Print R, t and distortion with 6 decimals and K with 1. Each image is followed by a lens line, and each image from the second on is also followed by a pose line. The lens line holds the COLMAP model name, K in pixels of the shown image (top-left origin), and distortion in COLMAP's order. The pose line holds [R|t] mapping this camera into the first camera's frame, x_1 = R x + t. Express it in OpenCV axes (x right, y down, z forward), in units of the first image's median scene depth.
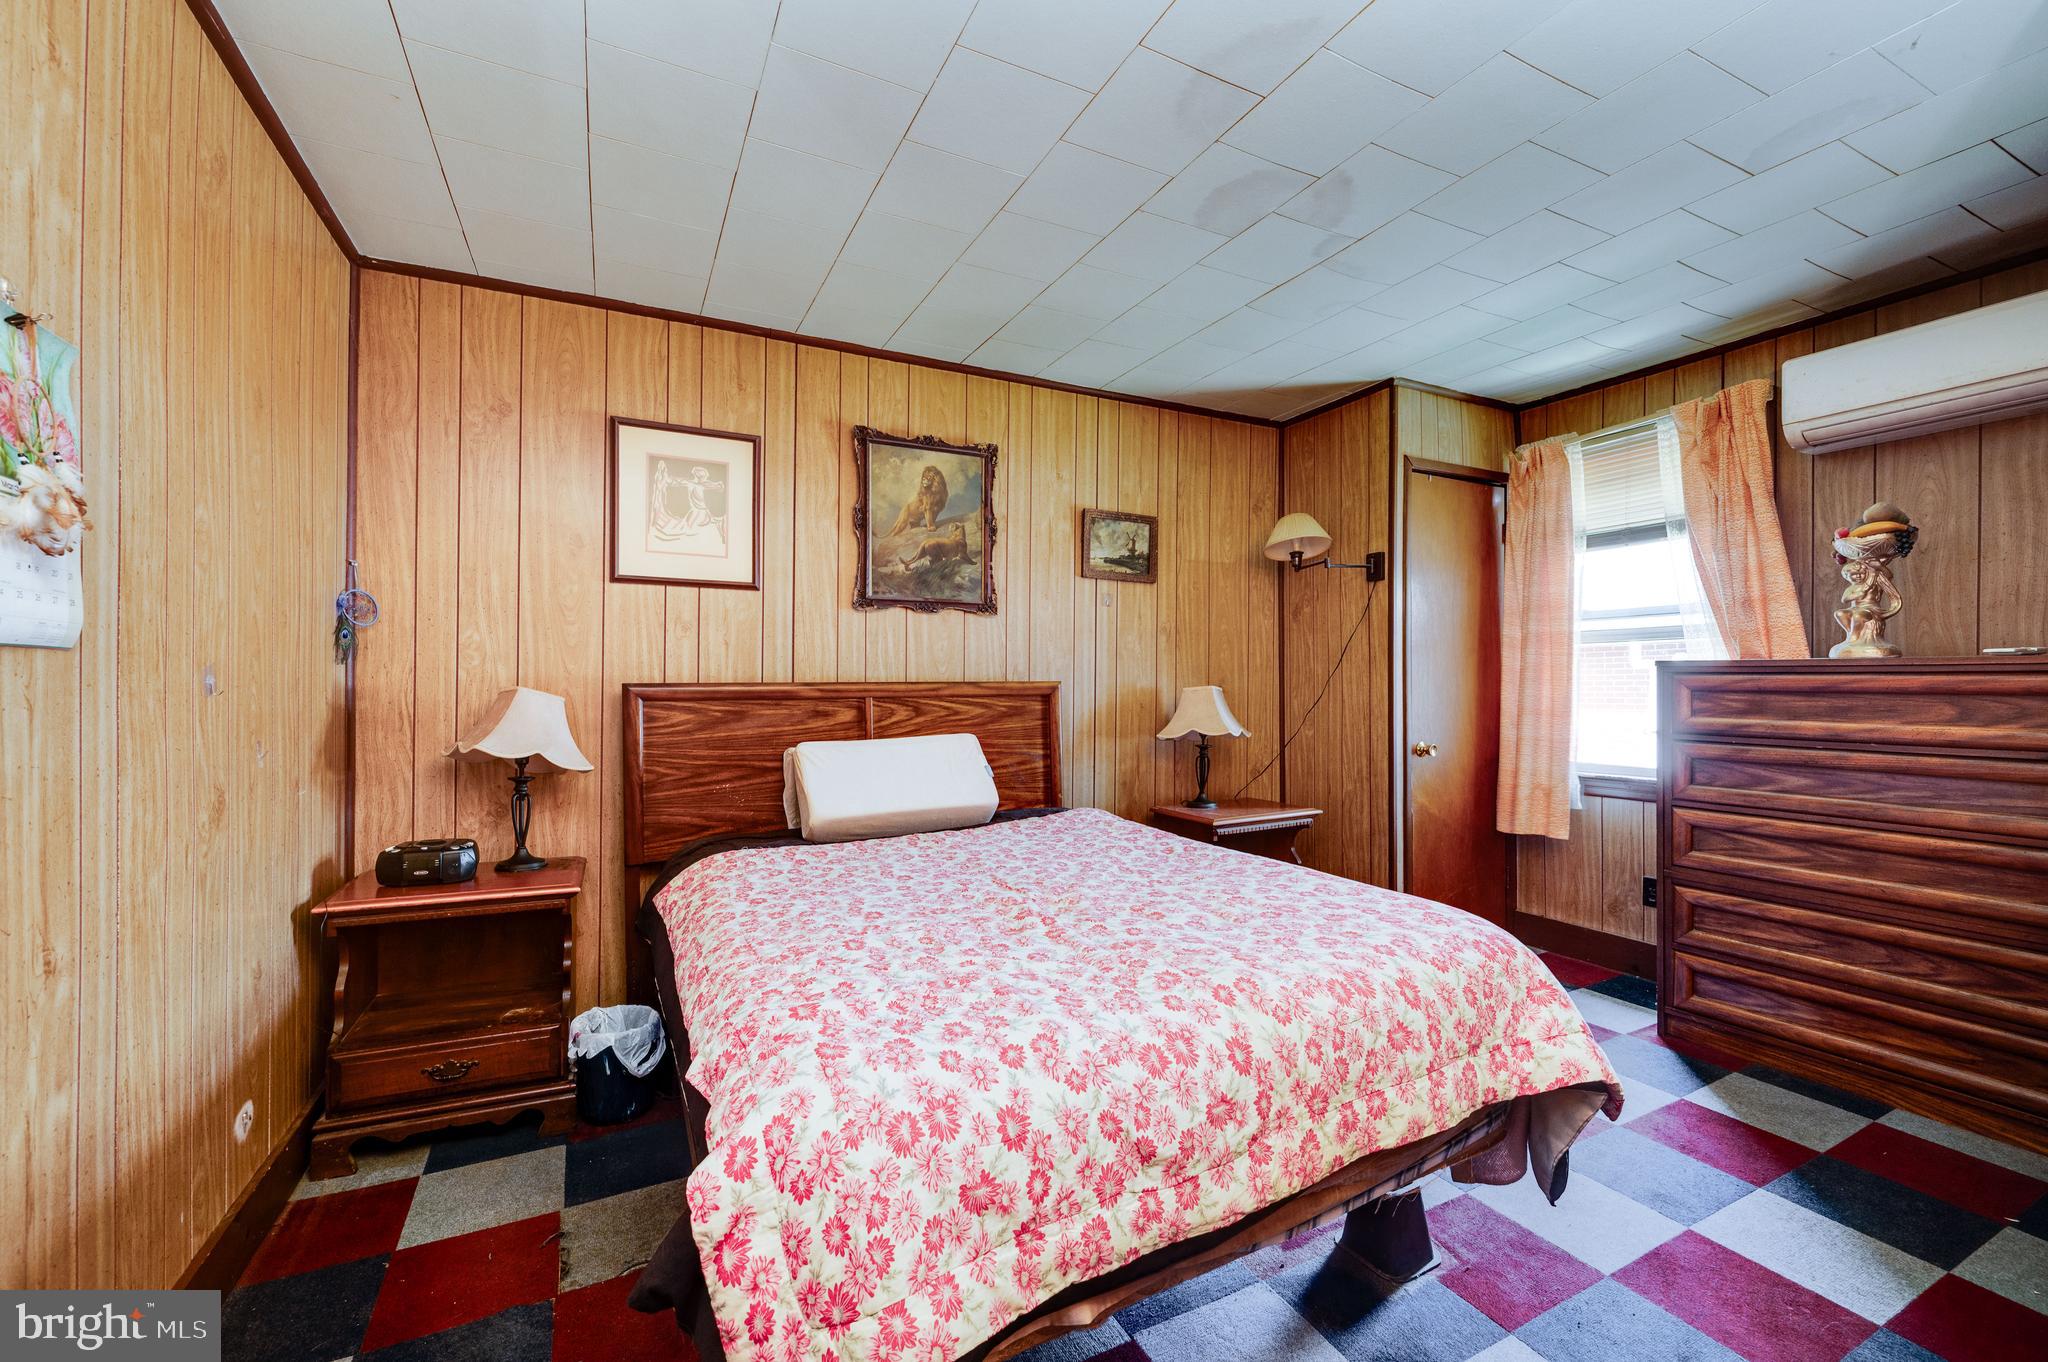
lens RADIAL K [[850.6, 0, 1010.5], [0, 850.6, 681.3], [0, 0, 1]] dist [-0.000200, -0.000495]
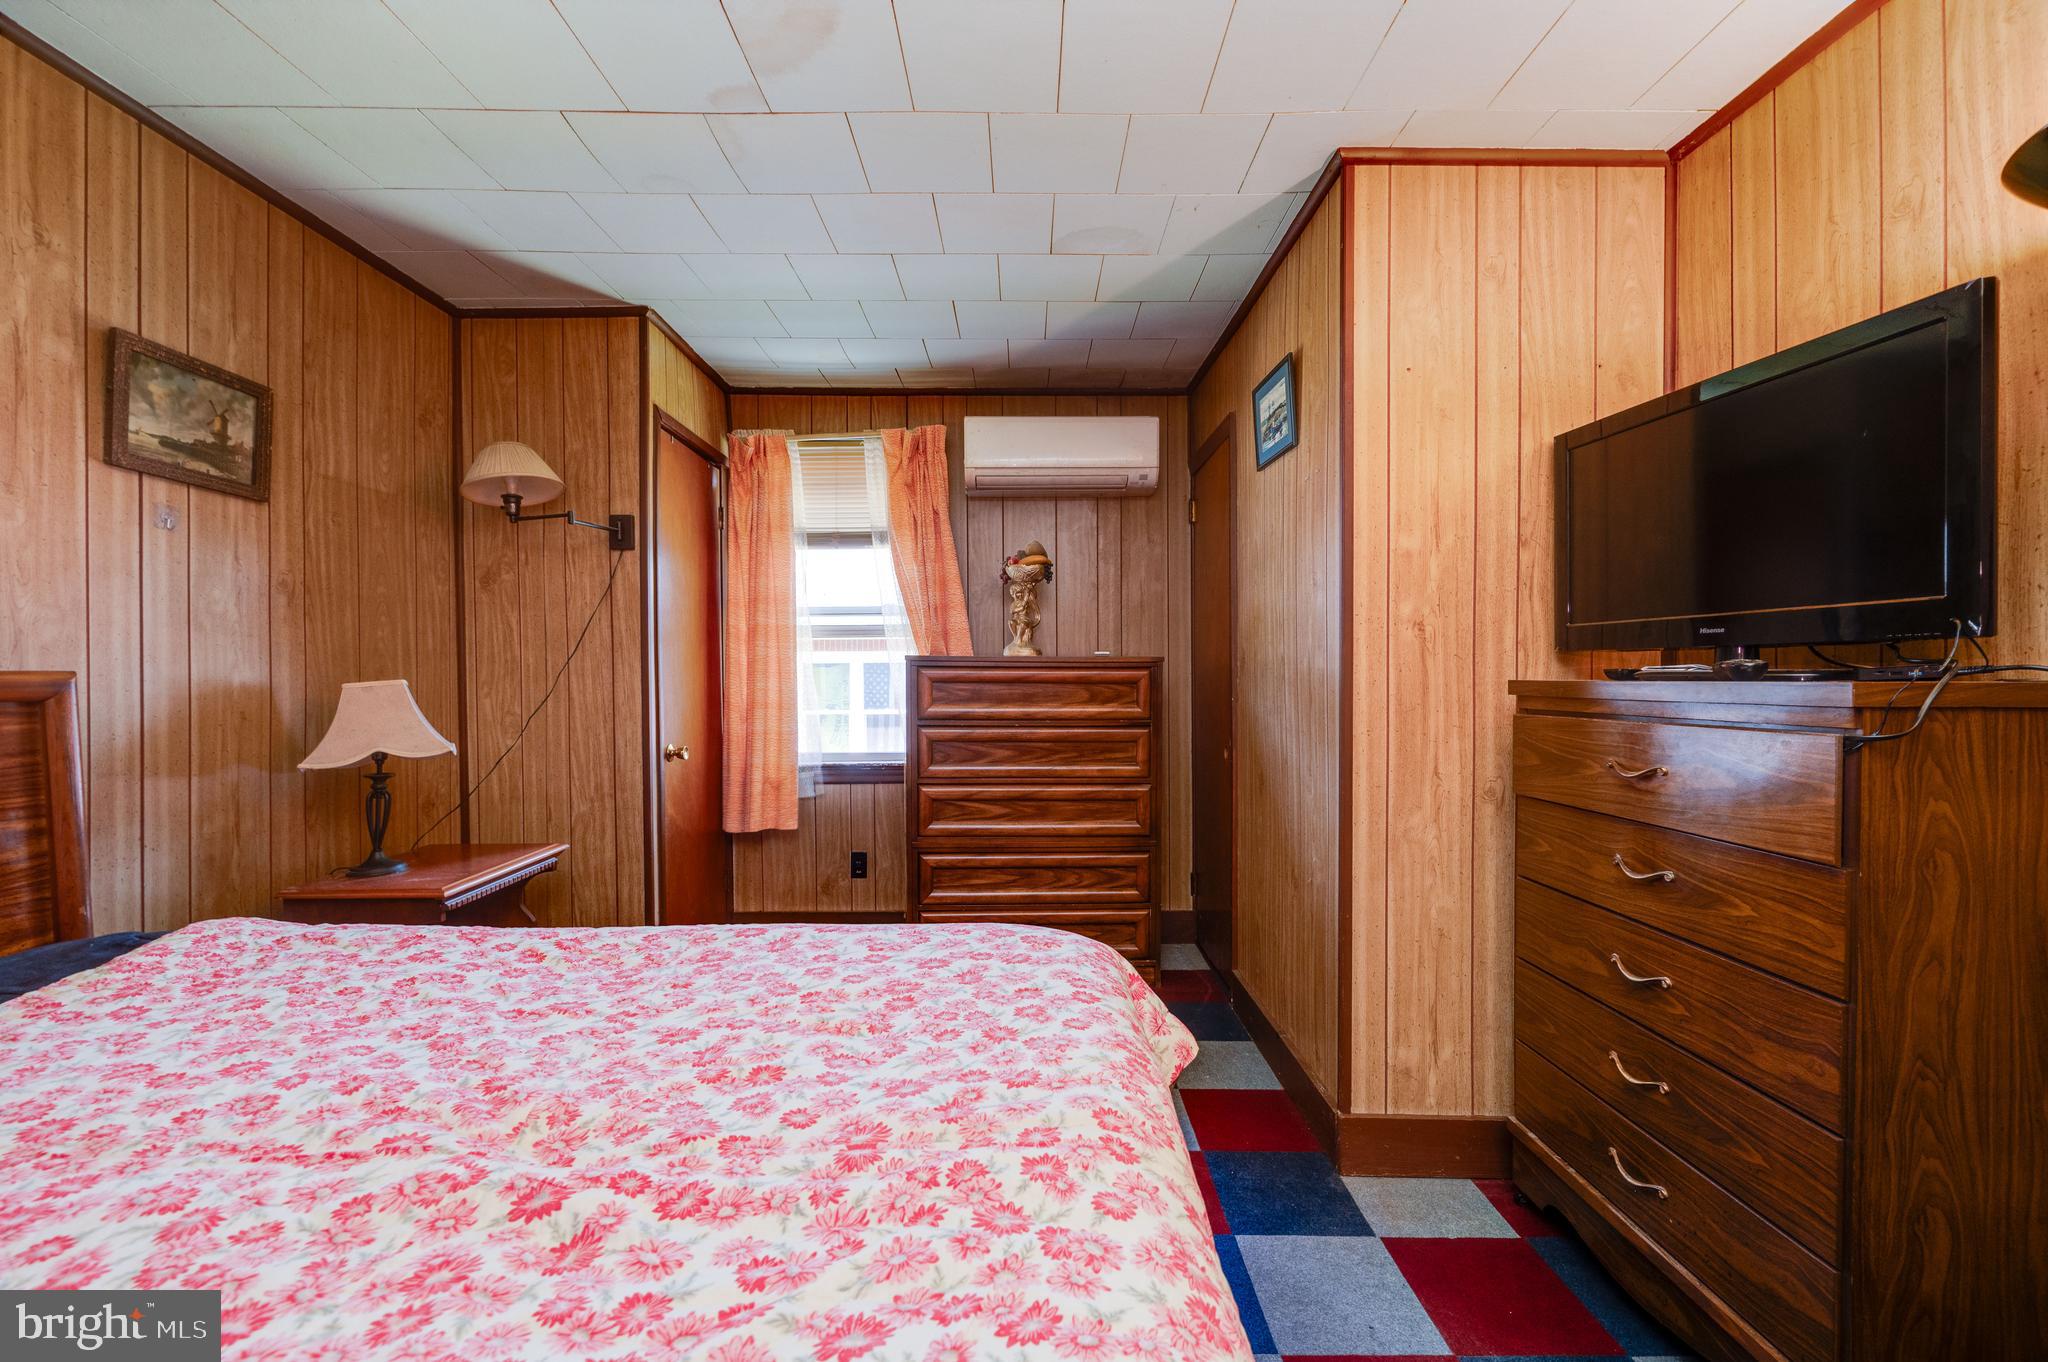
lens RADIAL K [[850.6, 0, 1026.4], [0, 850.6, 684.2], [0, 0, 1]] dist [-0.000200, -0.000495]
pose [[0.428671, -0.008546, 0.903420, -0.140682], [0.000364, 0.999957, 0.009287, 0.002766], [-0.903461, -0.003652, 0.428656, 0.305869]]
